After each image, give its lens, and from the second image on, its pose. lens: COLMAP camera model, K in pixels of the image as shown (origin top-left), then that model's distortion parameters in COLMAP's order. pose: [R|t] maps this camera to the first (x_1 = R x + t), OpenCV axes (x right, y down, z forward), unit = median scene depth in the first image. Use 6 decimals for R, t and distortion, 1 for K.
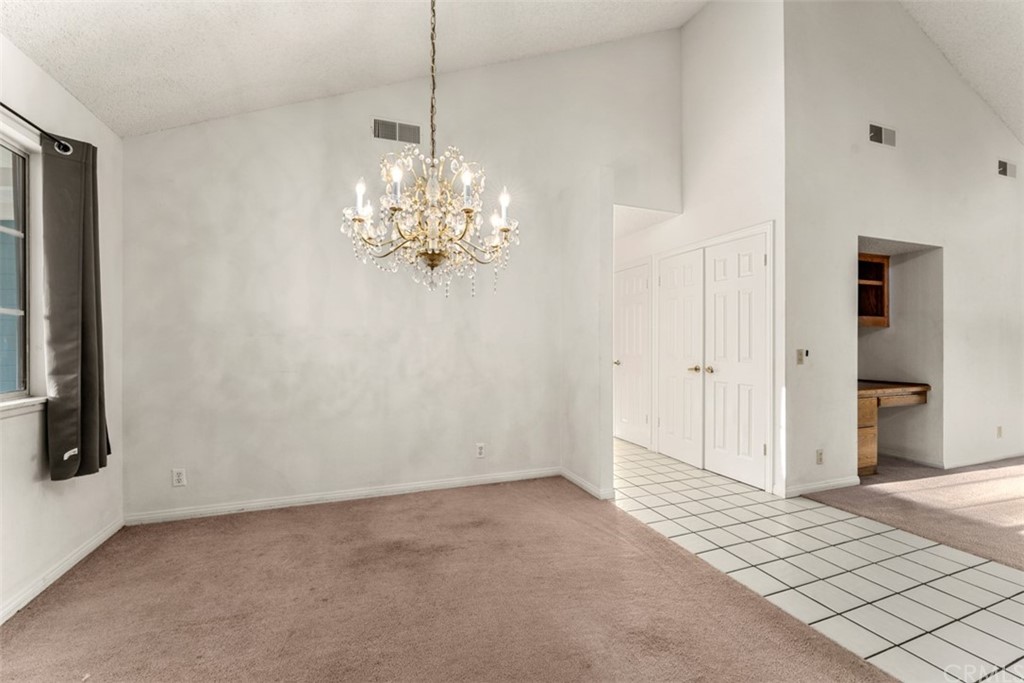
lens RADIAL K [[415.8, 0, 505.9], [0, 415.8, 351.7], [0, 0, 1]] dist [-0.011208, 0.000144]
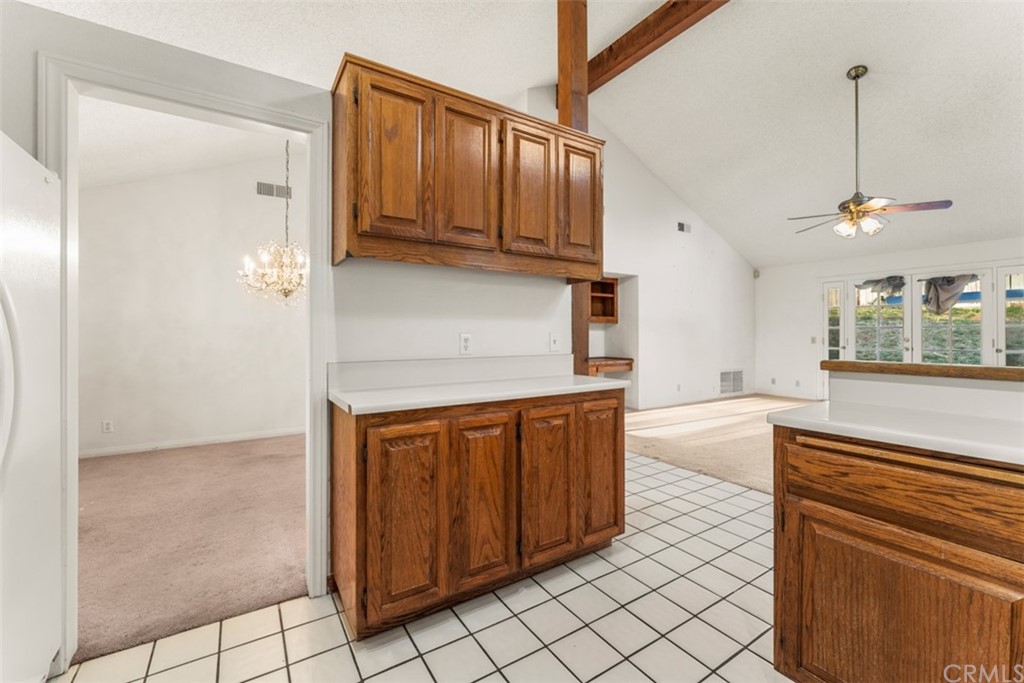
lens RADIAL K [[420.1, 0, 510.4], [0, 420.1, 336.1], [0, 0, 1]] dist [-0.026299, 0.004347]
pose [[0.973182, -0.000127, 0.230035, 0.181189], [0.002003, 0.999967, -0.007924, 0.001419], [-0.230026, 0.008173, 0.973150, -0.528172]]
